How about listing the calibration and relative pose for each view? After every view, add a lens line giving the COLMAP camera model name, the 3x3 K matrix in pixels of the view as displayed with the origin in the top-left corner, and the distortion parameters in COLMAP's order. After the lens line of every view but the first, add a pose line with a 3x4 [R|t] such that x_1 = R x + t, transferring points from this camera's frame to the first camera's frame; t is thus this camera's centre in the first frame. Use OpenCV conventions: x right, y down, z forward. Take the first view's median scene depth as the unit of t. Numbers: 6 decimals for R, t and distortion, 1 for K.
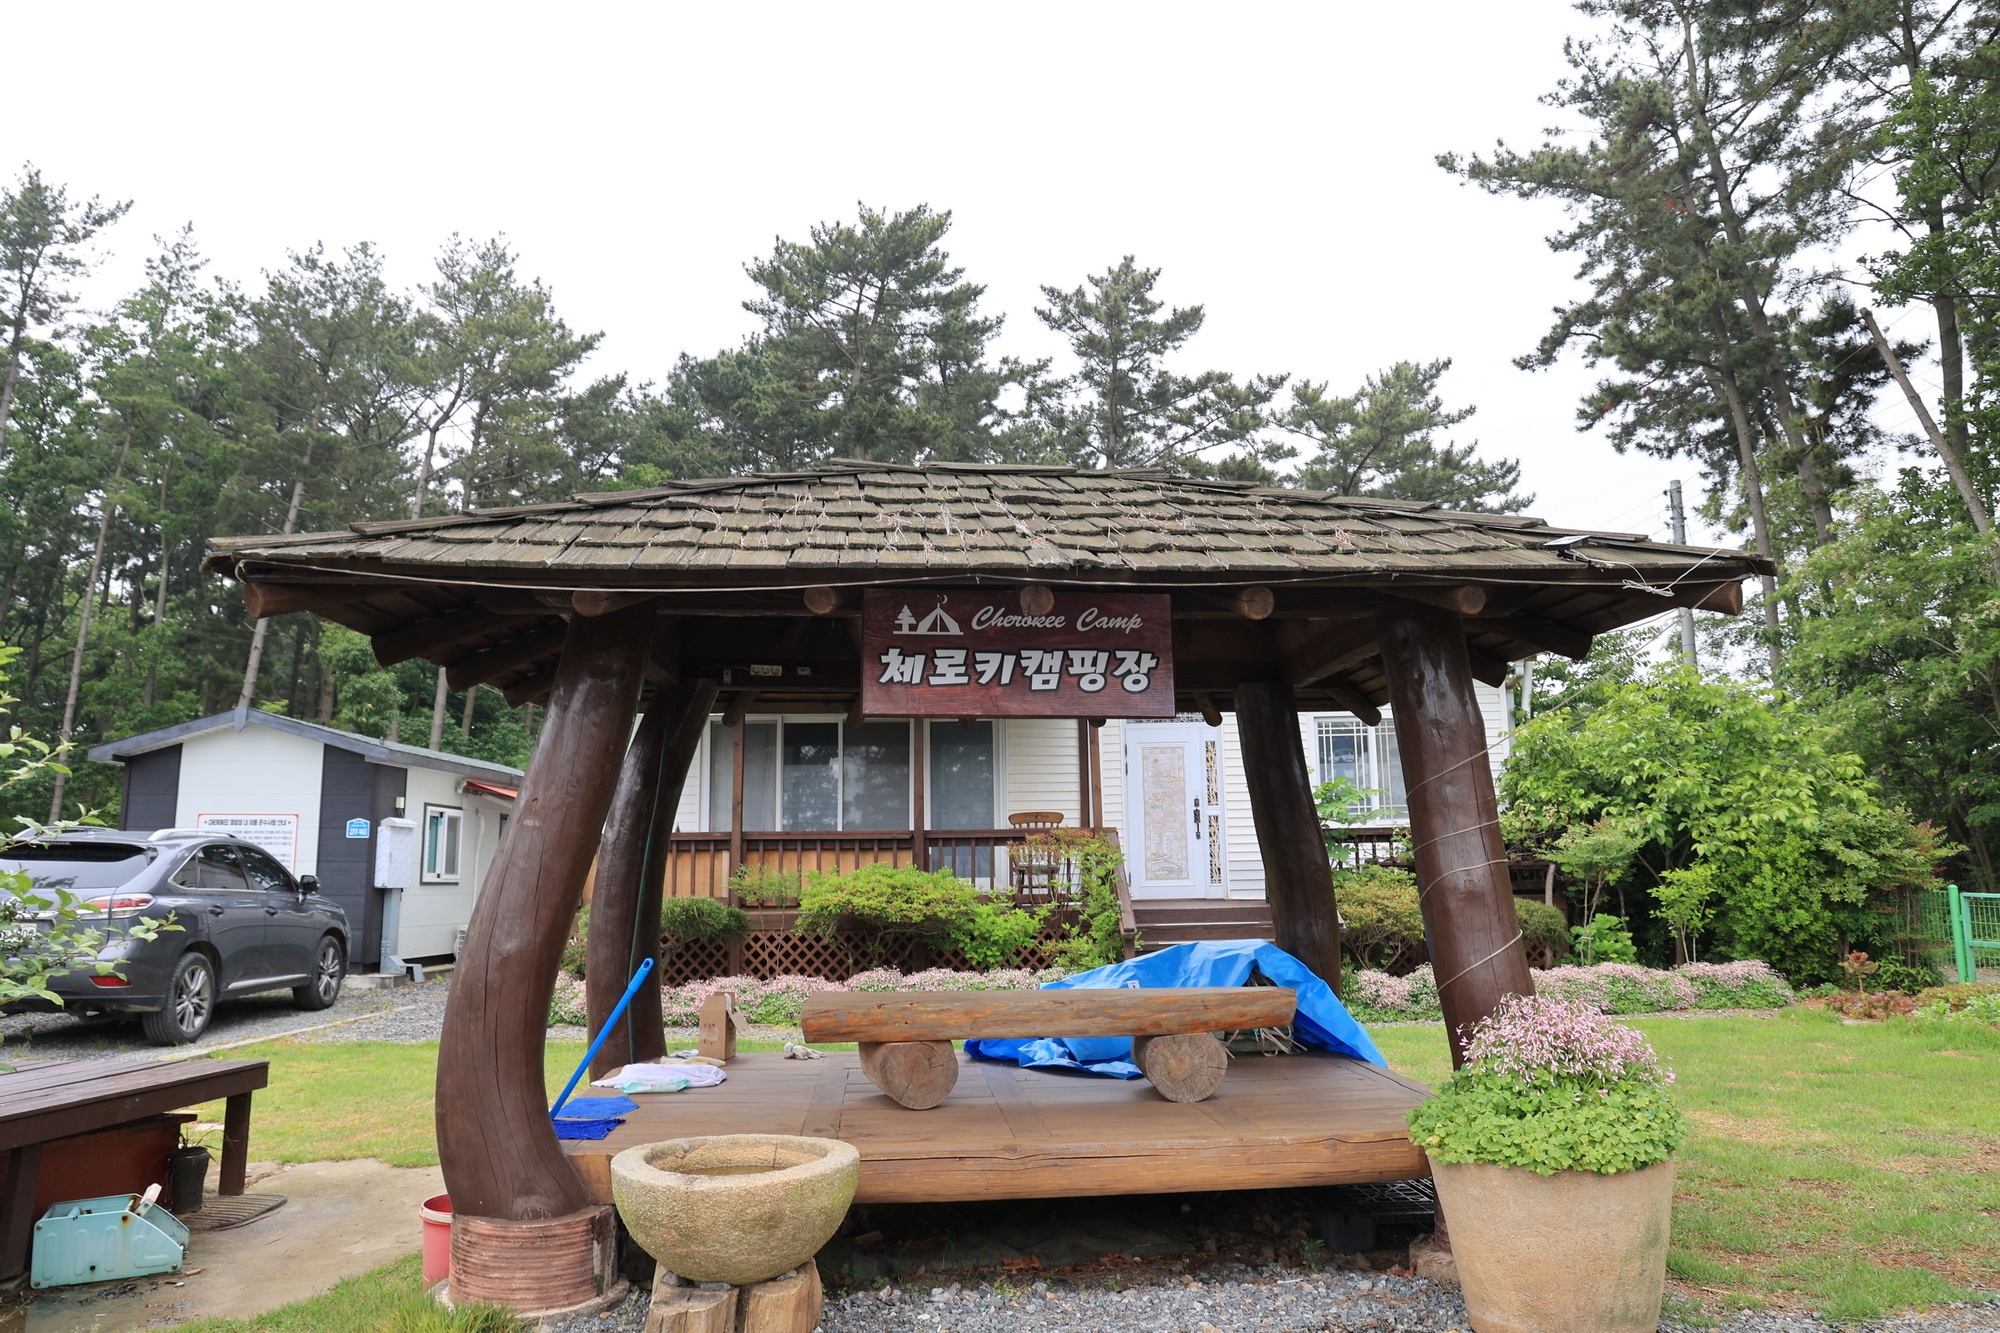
lens RADIAL K [[1387.3, 0, 1000.0], [0, 1387.3, 666.5], [0, 0, 1]] dist [-0.056402, 0.000466]
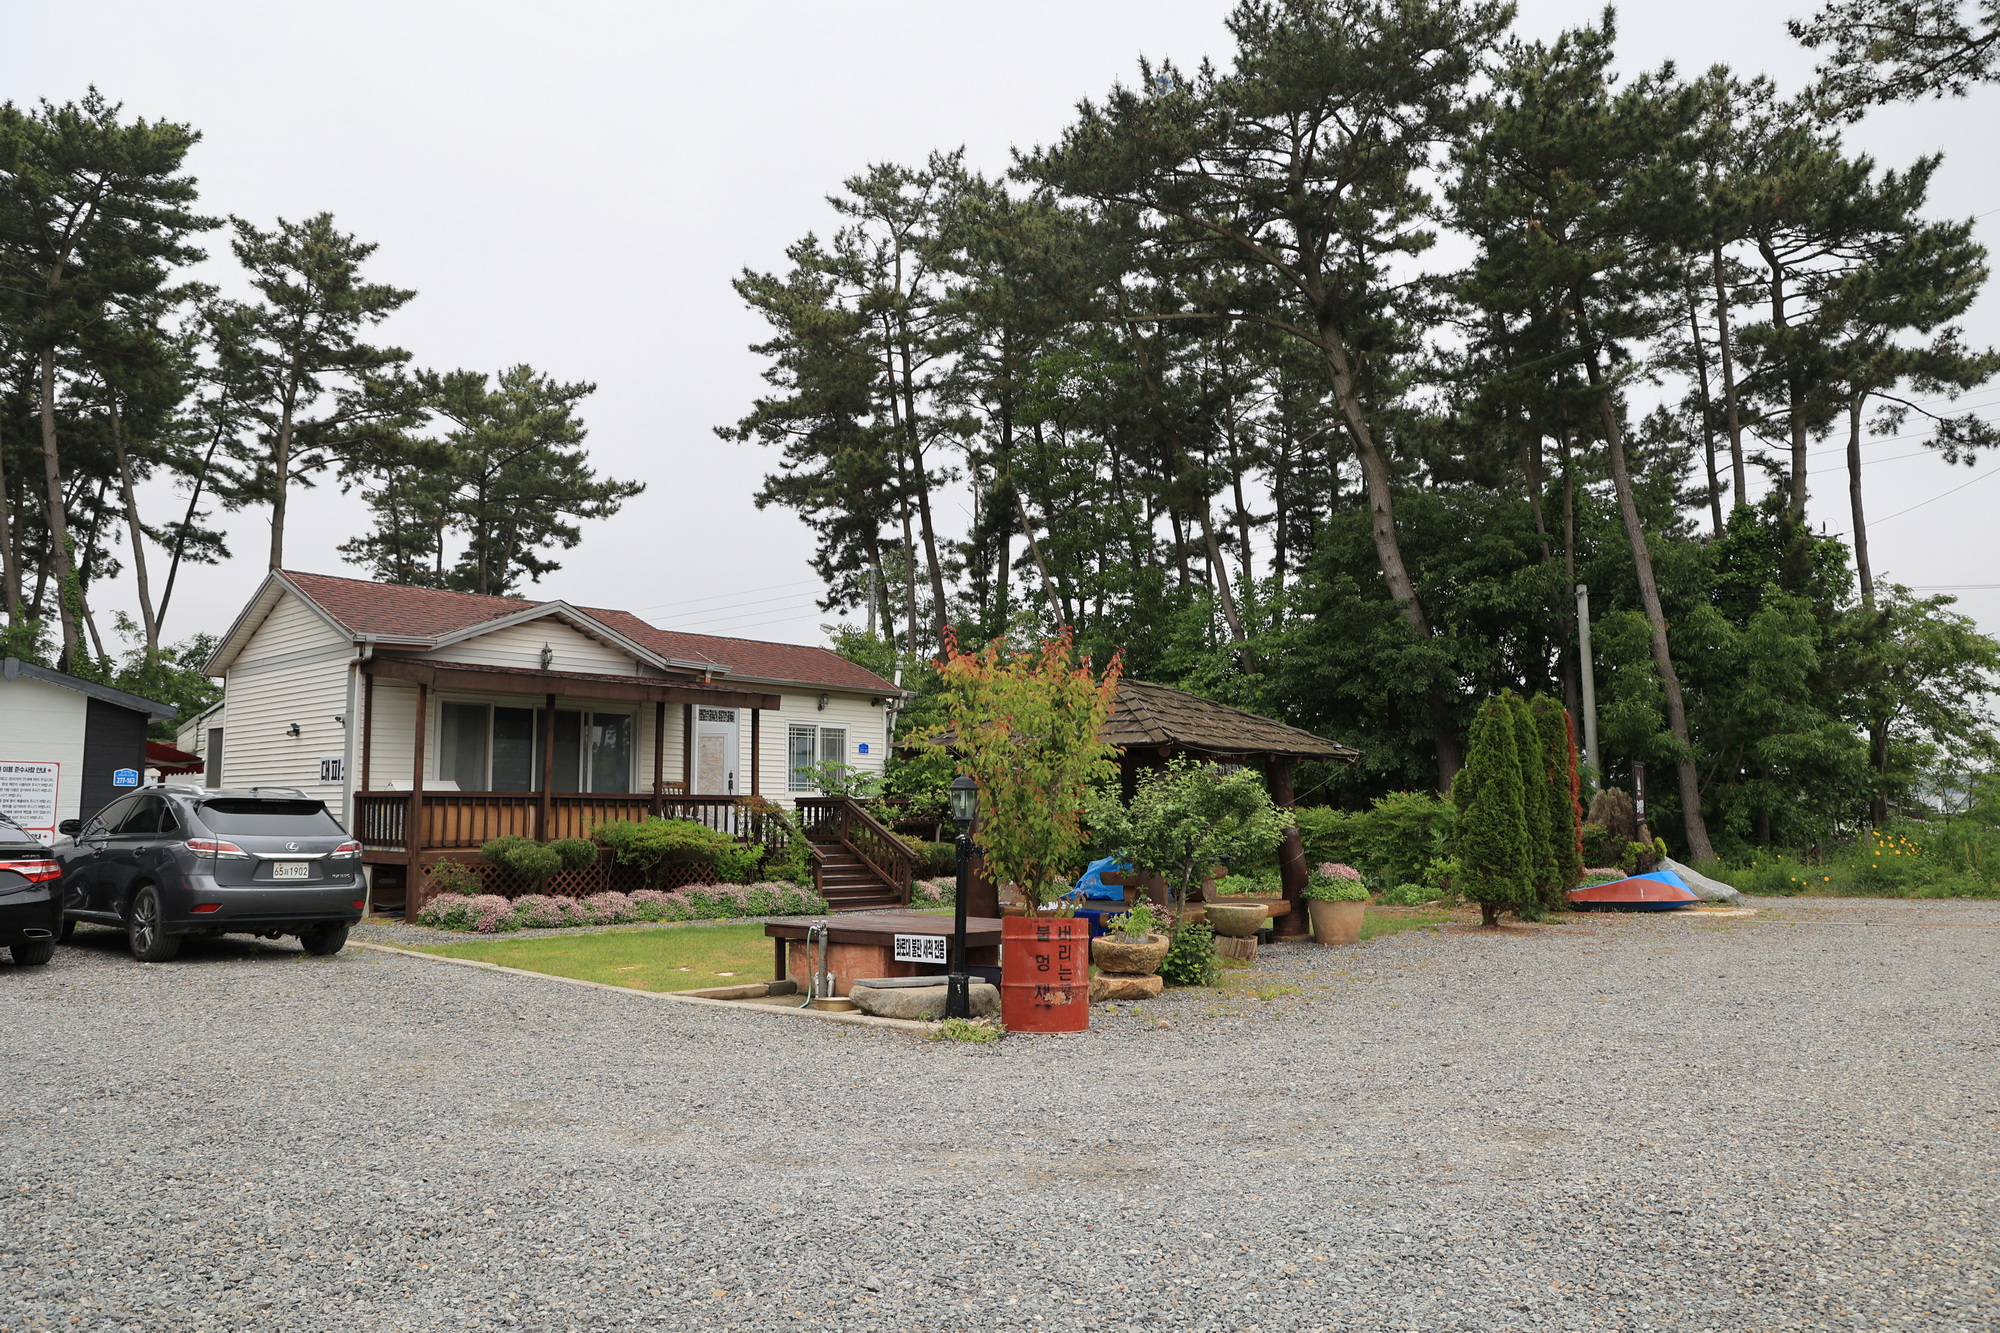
lens RADIAL K [[1382.5, 0, 1000.0], [0, 1382.5, 666.5], [0, 0, 1]] dist [0.002716, 0.001786]
pose [[0.694901, 0.091018, 0.713322, -0.346475], [-0.117843, 0.992961, -0.011899, -0.017429], [-0.709384, -0.075792, 0.700735, -0.117633]]
